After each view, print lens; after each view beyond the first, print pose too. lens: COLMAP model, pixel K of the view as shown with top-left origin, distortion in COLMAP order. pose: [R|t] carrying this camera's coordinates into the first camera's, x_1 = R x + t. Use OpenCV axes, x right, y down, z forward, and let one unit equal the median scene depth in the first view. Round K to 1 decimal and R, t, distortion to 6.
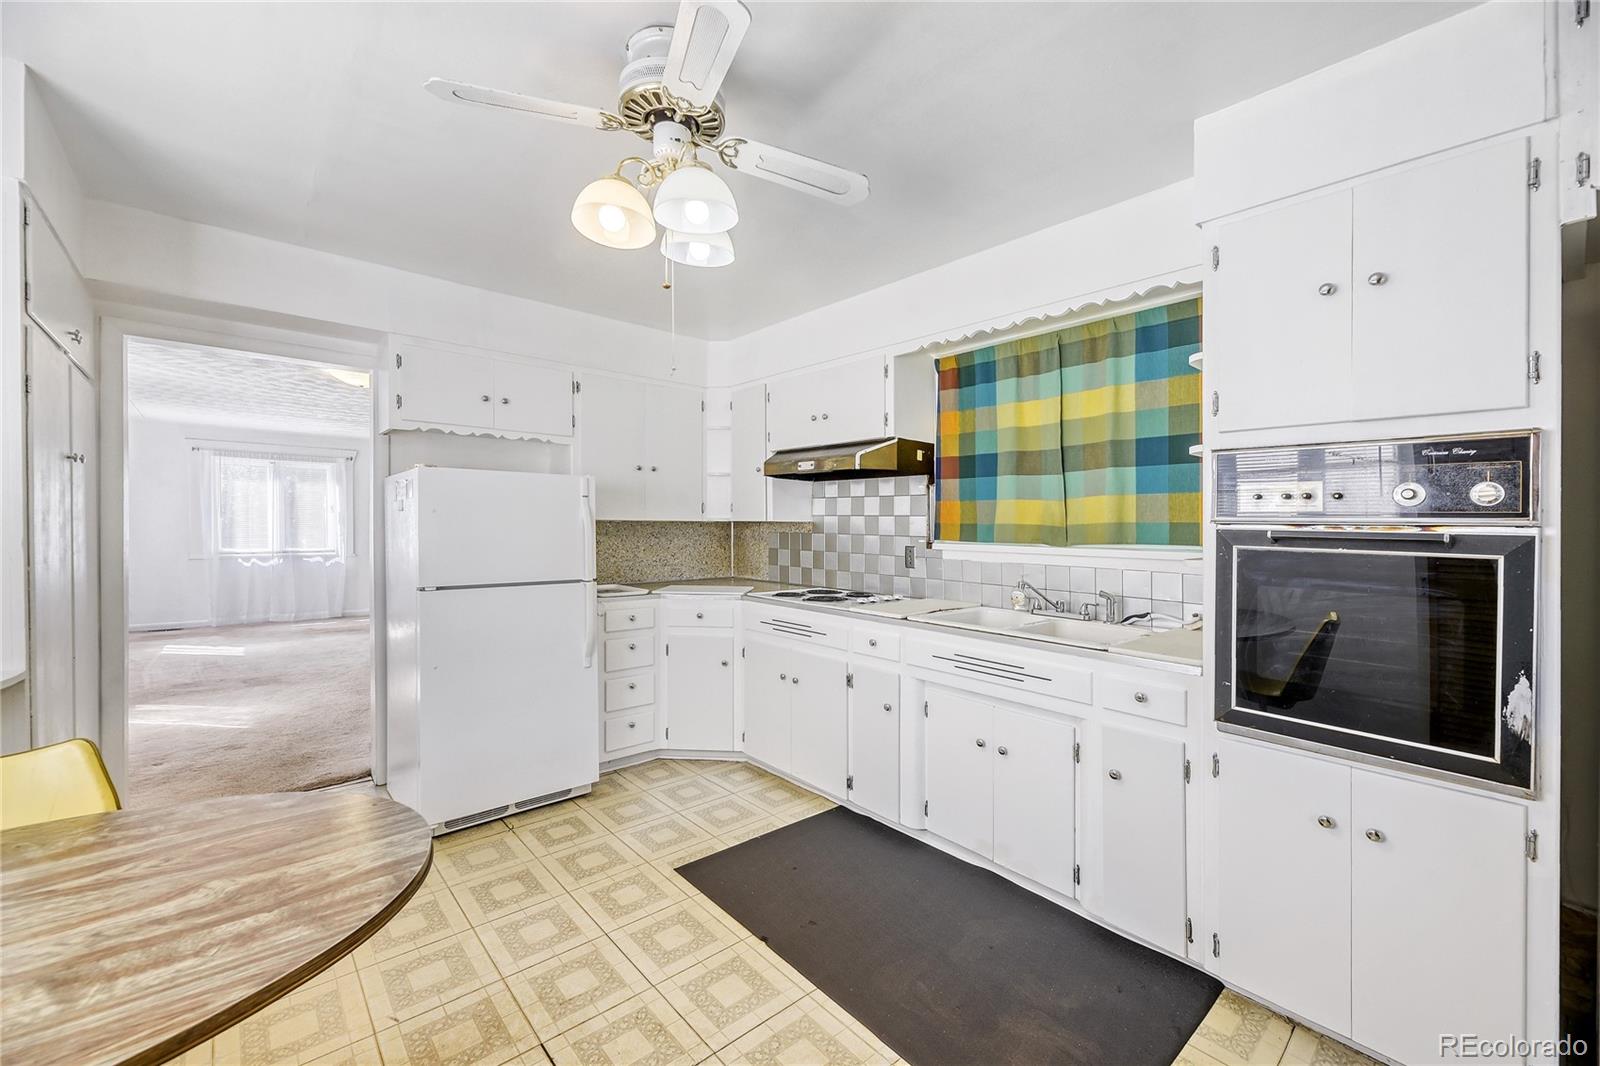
lens RADIAL K [[652.6, 0, 805.0], [0, 652.6, 530.5], [0, 0, 1]] dist [0.010154, -0.003117]
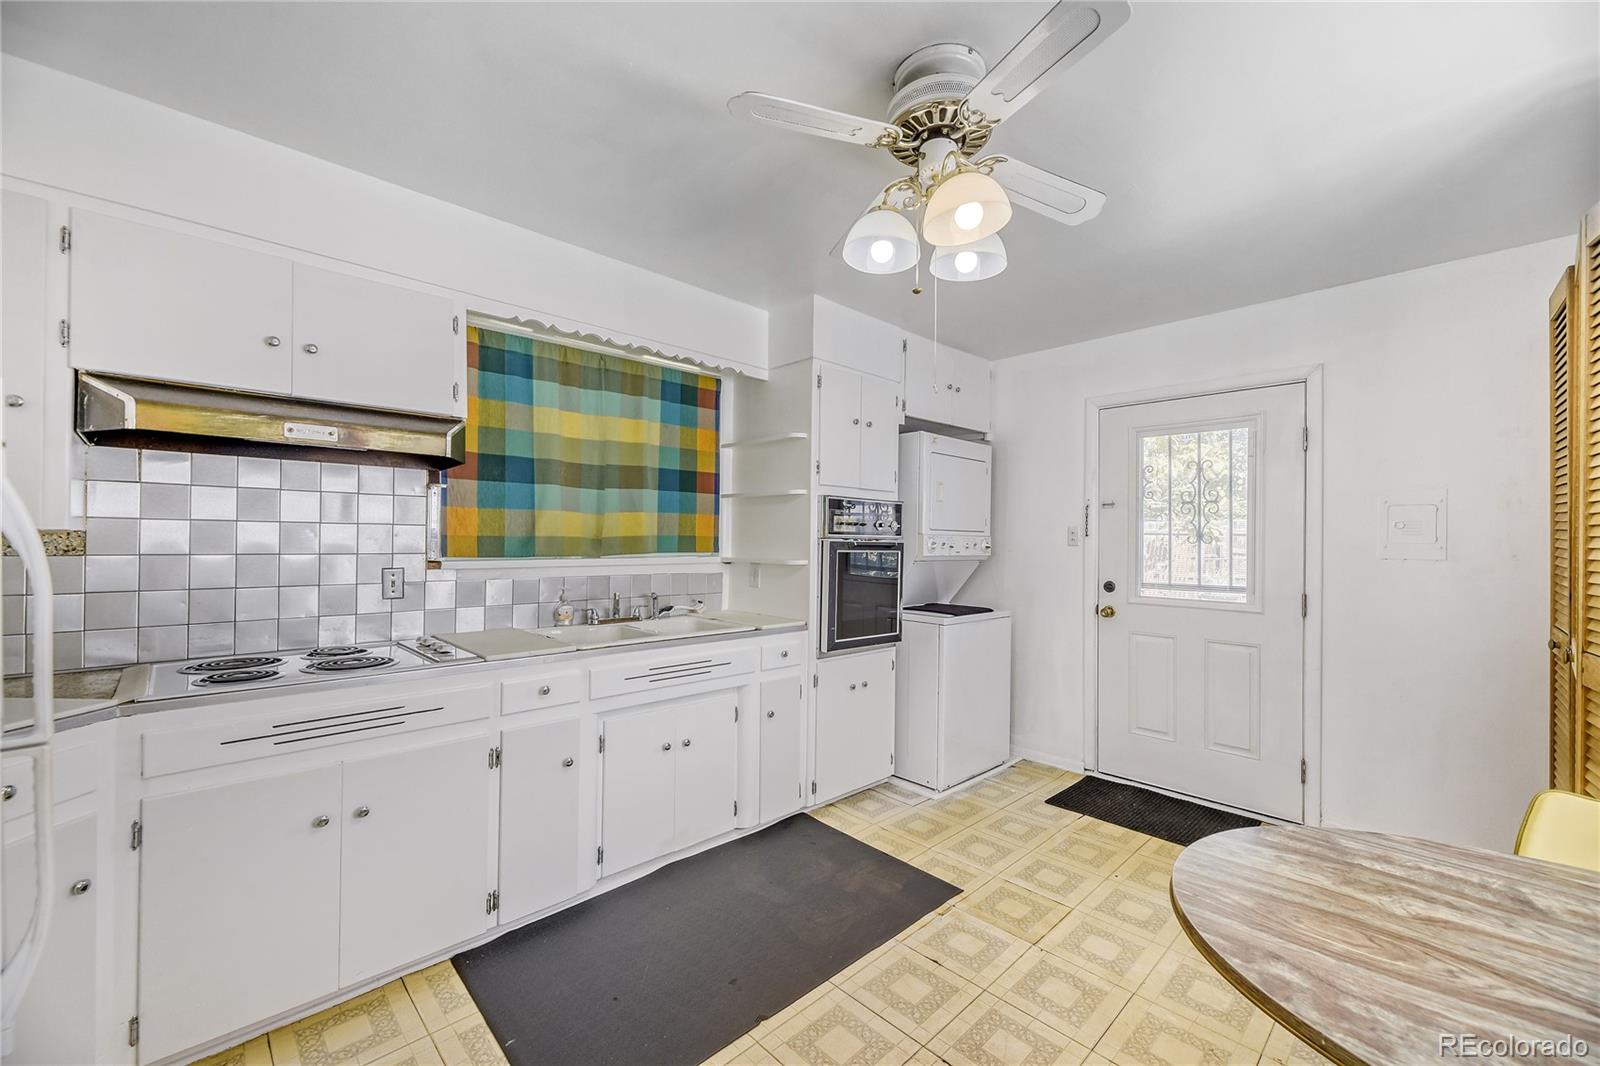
lens RADIAL K [[652.6, 0, 803.8], [0, 652.6, 533.3], [0, 0, 1]] dist [0.010154, -0.003117]
pose [[-0.051871, -0.002306, 0.998651, -1.455268], [0.002214, 0.999995, 0.002424, -0.035230], [-0.998651, 0.002337, -0.051866, 1.539417]]
